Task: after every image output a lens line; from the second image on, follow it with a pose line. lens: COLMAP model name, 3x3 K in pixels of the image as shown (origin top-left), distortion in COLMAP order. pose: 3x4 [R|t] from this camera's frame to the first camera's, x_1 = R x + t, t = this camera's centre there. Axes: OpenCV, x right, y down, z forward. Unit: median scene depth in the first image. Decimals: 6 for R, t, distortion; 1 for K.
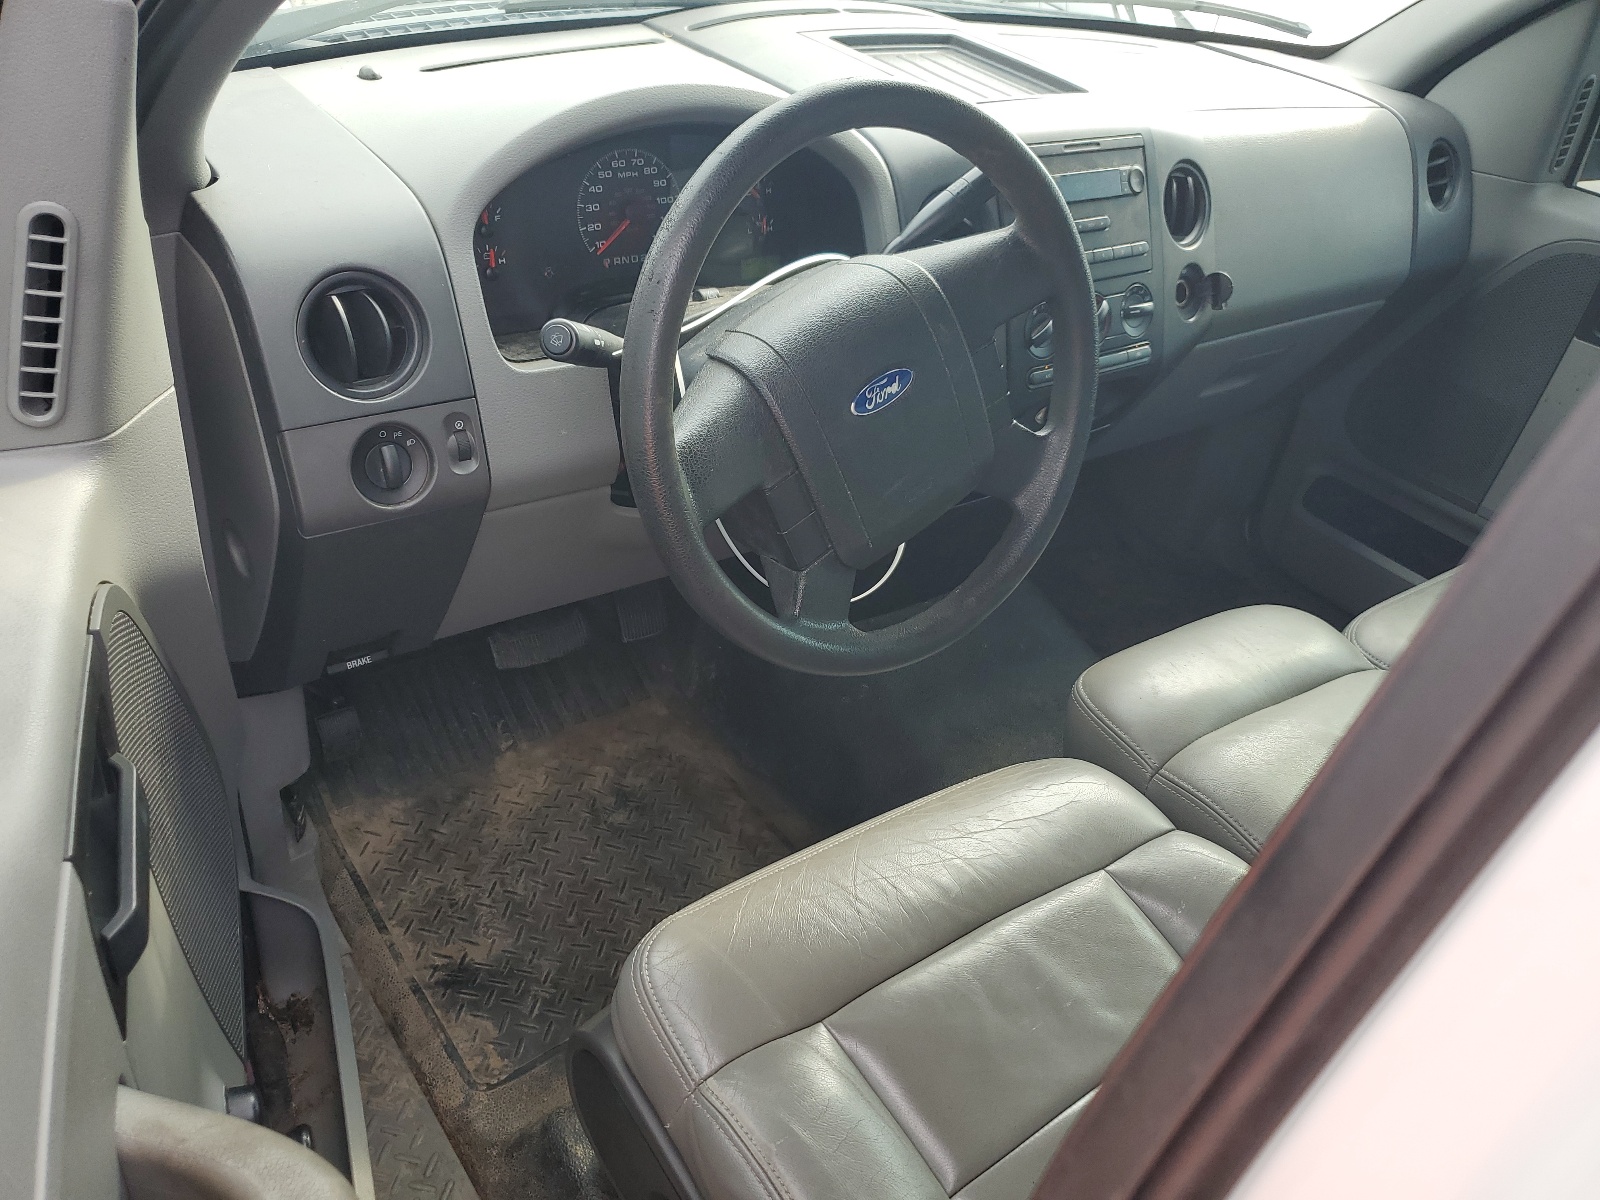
lens RADIAL K [[1244.9, 0, 800.0], [0, 1244.9, 600.0], [0, 0, 1]] dist [-0.054663, -0.004134]
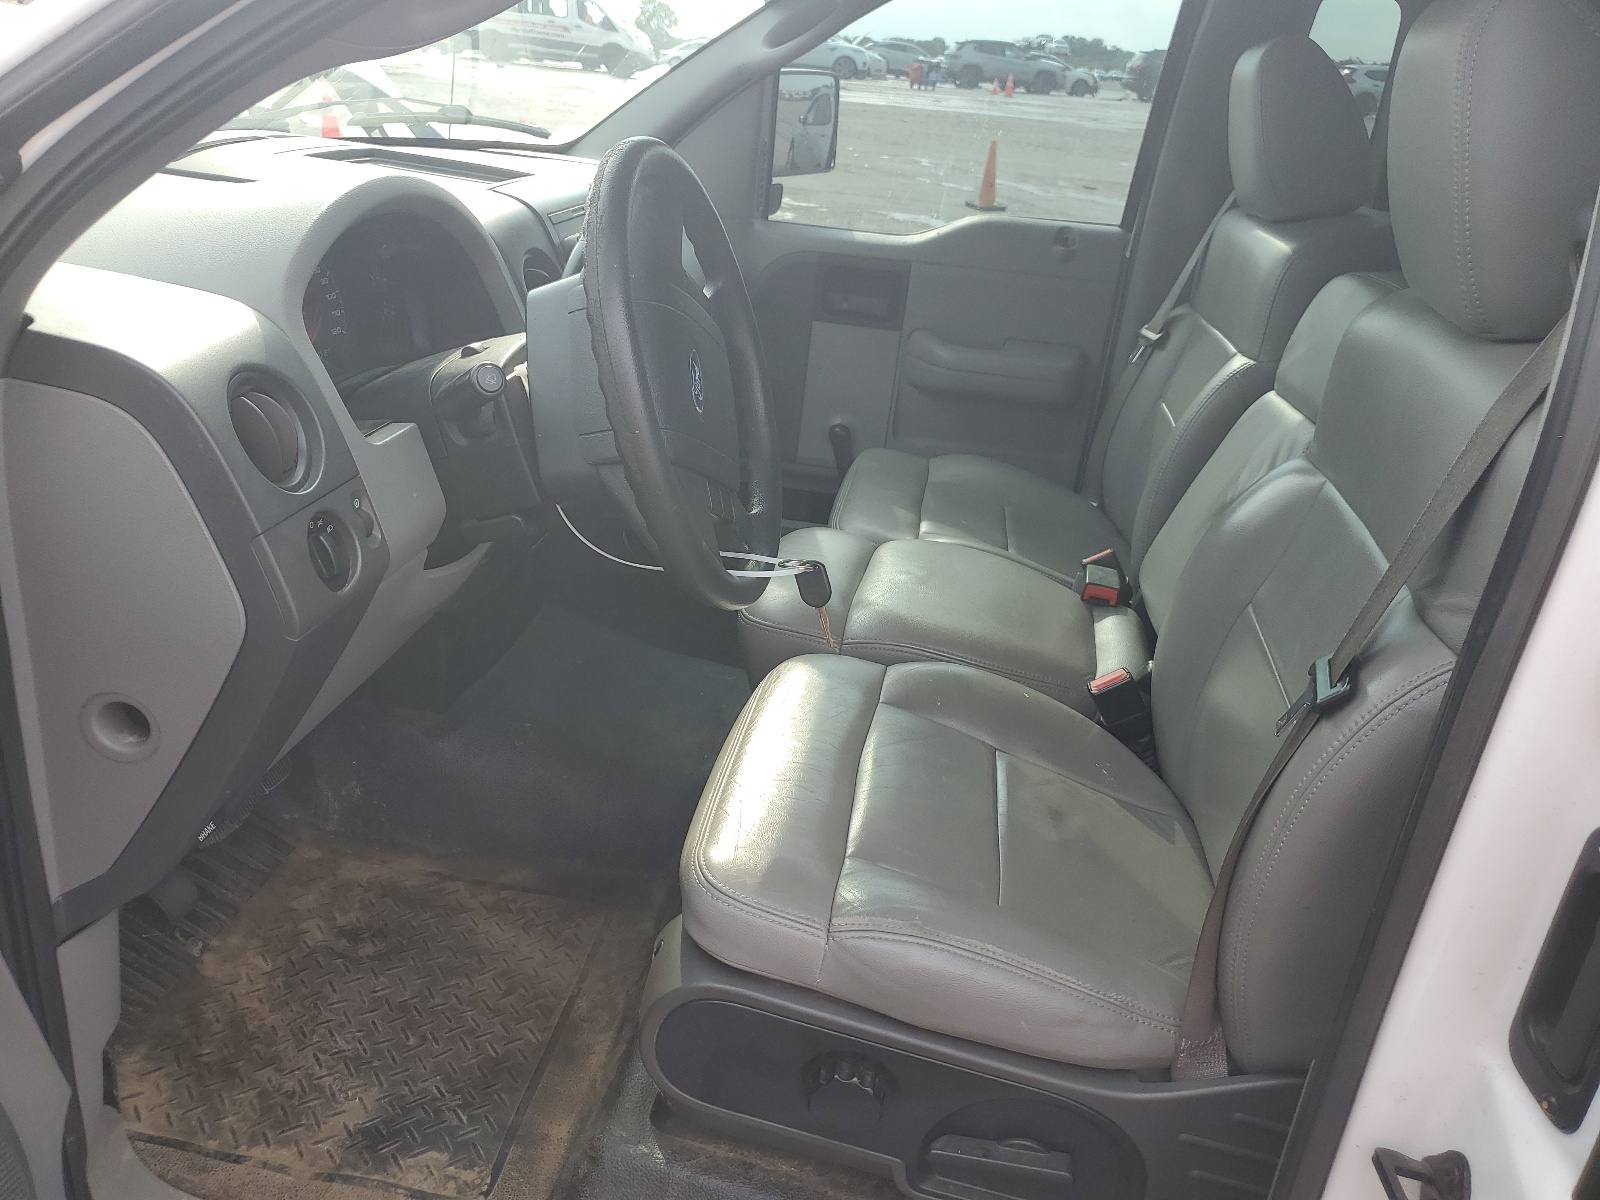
lens RADIAL K [[1232.2, 0, 800.0], [0, 1232.2, 600.0], [0, 0, 1]] dist [-0.007479, 0.095385]
pose [[0.712328, -0.317100, 0.626128, -0.473438], [0.385212, 0.922376, 0.028888, 0.031061], [-0.586686, 0.220615, 0.779185, 0.000570]]
